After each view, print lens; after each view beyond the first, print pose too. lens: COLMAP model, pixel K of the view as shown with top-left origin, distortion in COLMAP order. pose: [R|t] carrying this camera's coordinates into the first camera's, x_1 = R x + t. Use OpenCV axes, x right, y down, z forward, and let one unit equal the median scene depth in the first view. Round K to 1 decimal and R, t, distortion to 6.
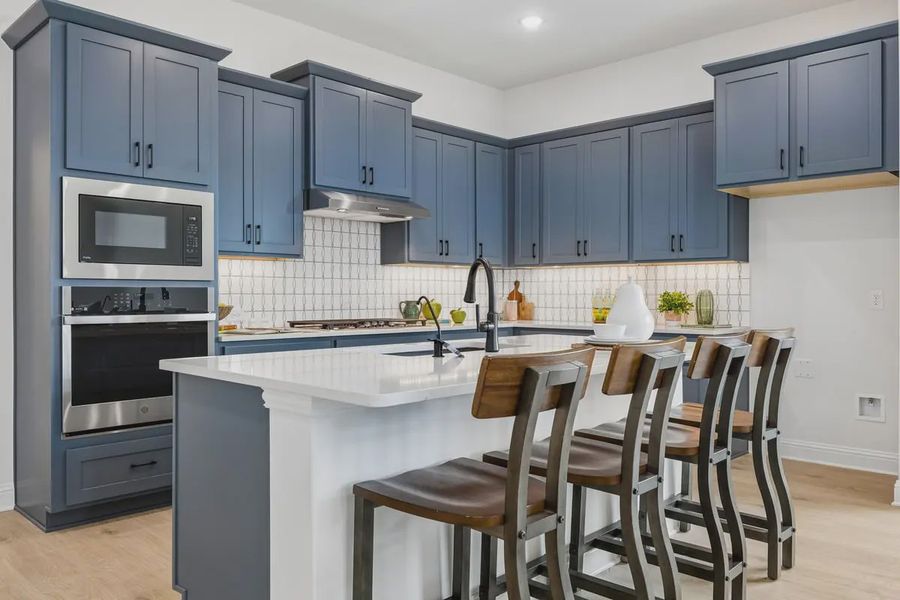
lens RADIAL K [[702.2, 0, 448.2], [0, 702.2, 298.1], [0, 0, 1]] dist [-0.011916, 0.000415]
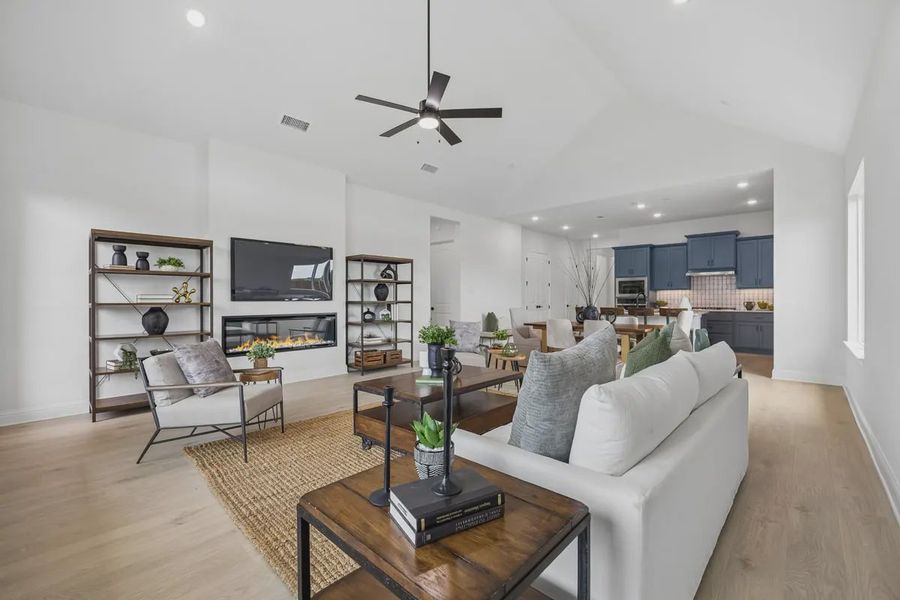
lens RADIAL K [[373.1, 0, 444.7], [0, 373.1, 288.7], [0, 0, 1]] dist [-0.002203, -0.000094]
pose [[-0.000778, -0.026447, -0.999650, 1.469423], [-0.003461, 0.999644, -0.026444, -0.004391], [0.999994, 0.003439, -0.000869, -0.220756]]
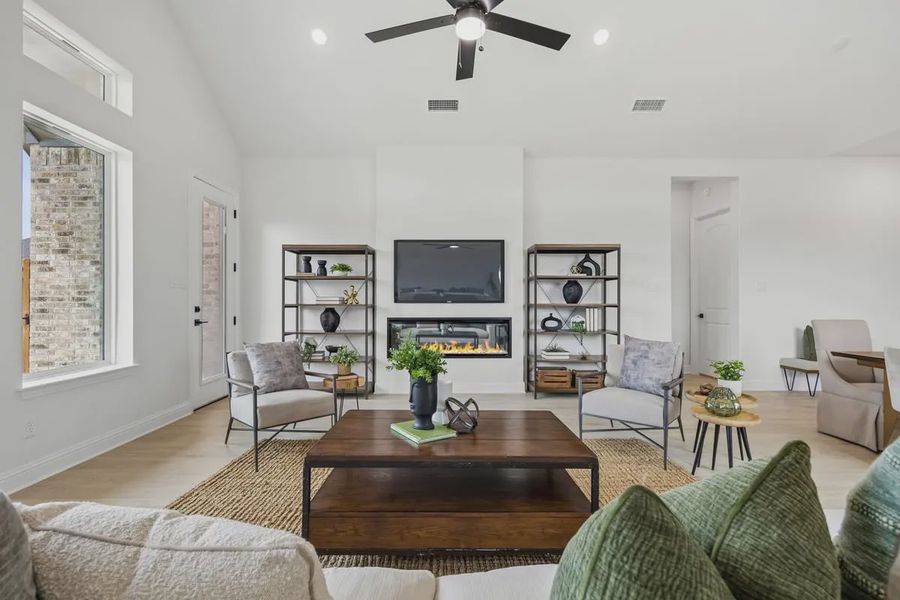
lens RADIAL K [[394.0, 0, 455.1], [0, 394.0, 295.3], [0, 0, 1]] dist [-0.000500, -0.000153]
pose [[-0.712785, -0.010378, -0.701306, 1.158688], [-0.004218, 0.999936, -0.010510, -0.005659], [0.701370, -0.004534, -0.712783, 0.038989]]
